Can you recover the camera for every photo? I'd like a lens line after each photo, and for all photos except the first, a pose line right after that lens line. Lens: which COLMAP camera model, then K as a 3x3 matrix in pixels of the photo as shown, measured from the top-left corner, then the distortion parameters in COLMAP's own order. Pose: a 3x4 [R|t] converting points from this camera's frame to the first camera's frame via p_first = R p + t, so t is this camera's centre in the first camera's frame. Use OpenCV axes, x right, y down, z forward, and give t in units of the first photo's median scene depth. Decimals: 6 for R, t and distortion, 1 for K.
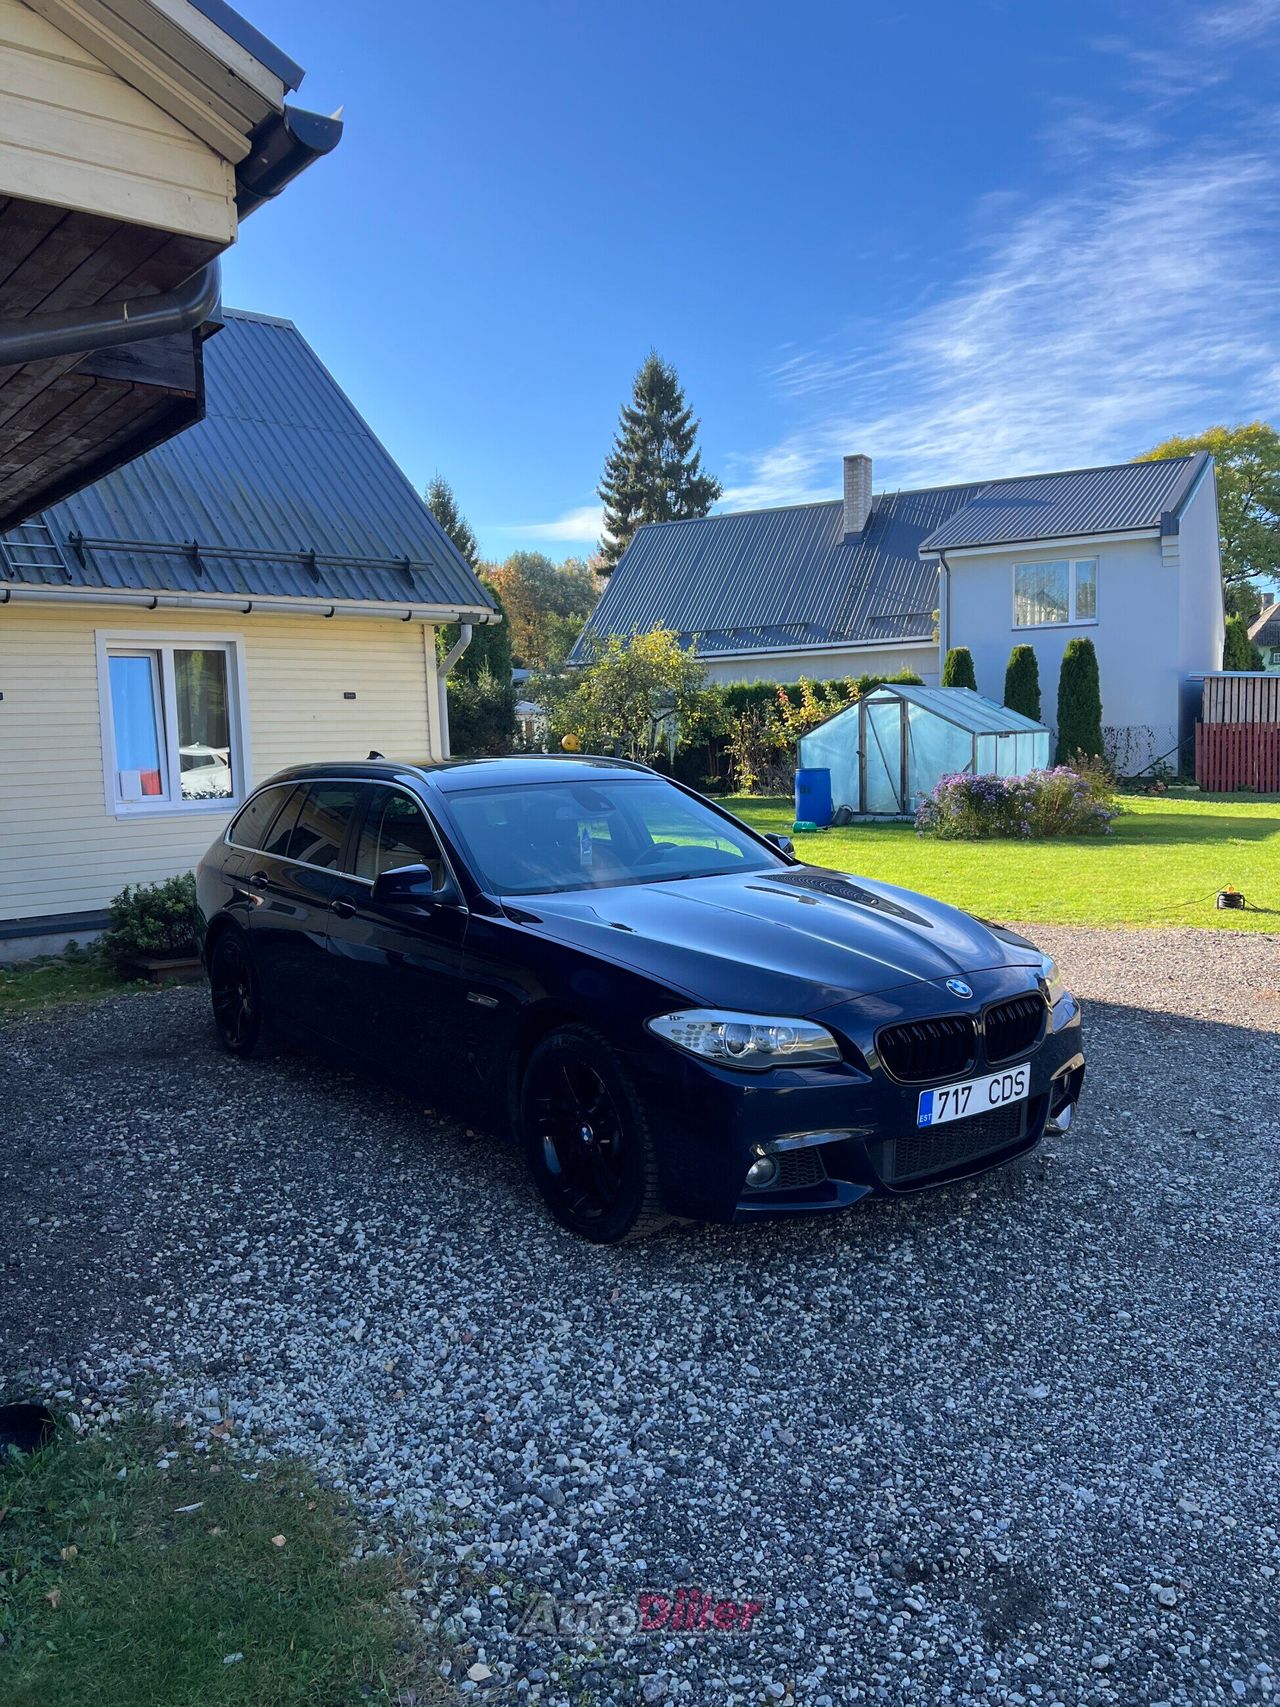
lens RADIAL K [[1280.6, 0, 642.3], [0, 1280.6, 855.8], [0, 0, 1]] dist [0.047501, -0.057701]
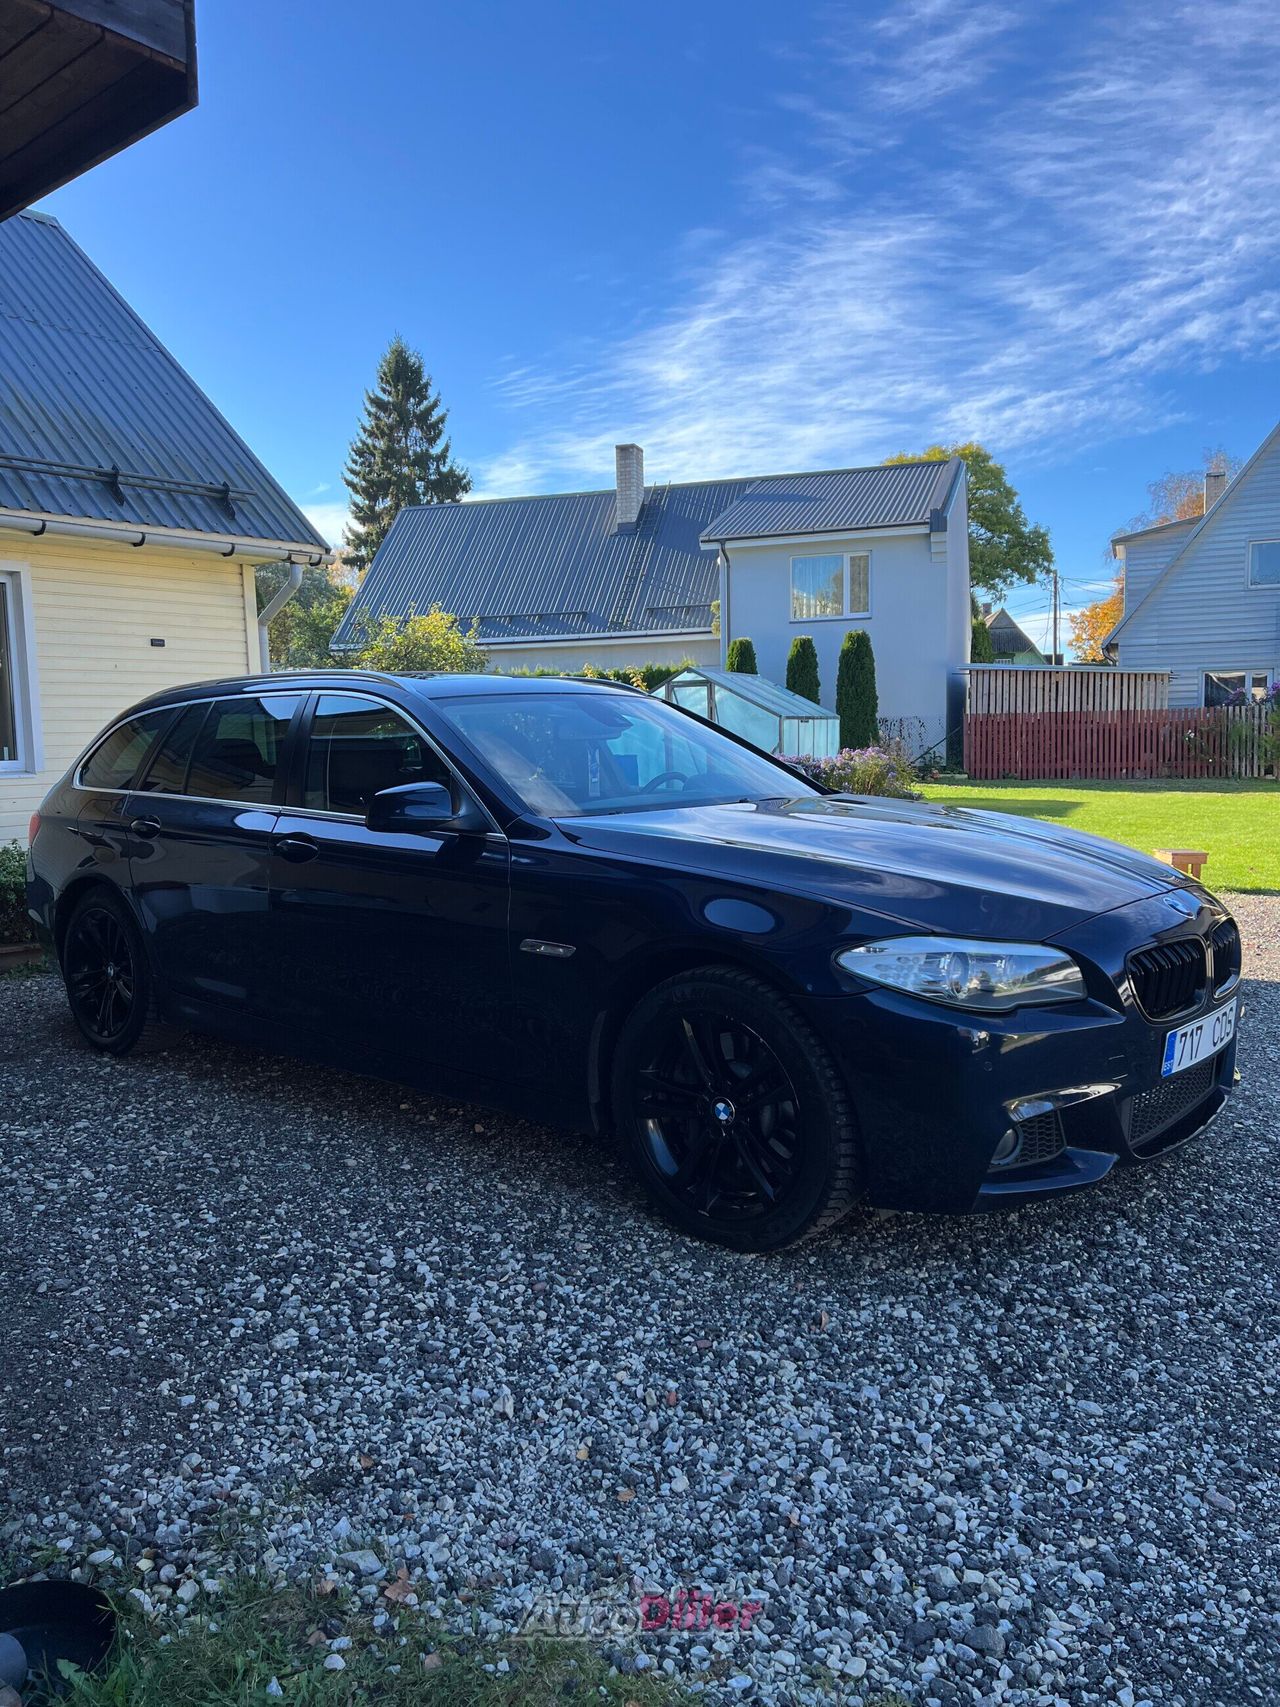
lens RADIAL K [[1275.7, 0, 647.6], [0, 1275.7, 871.7], [0, 0, 1]] dist [0.047607, -0.055395]
pose [[0.978744, -0.016942, 0.204386, -0.088491], [0.014976, 0.999826, 0.011162, 0.023636], [-0.204539, -0.007864, 0.978827, 0.096745]]
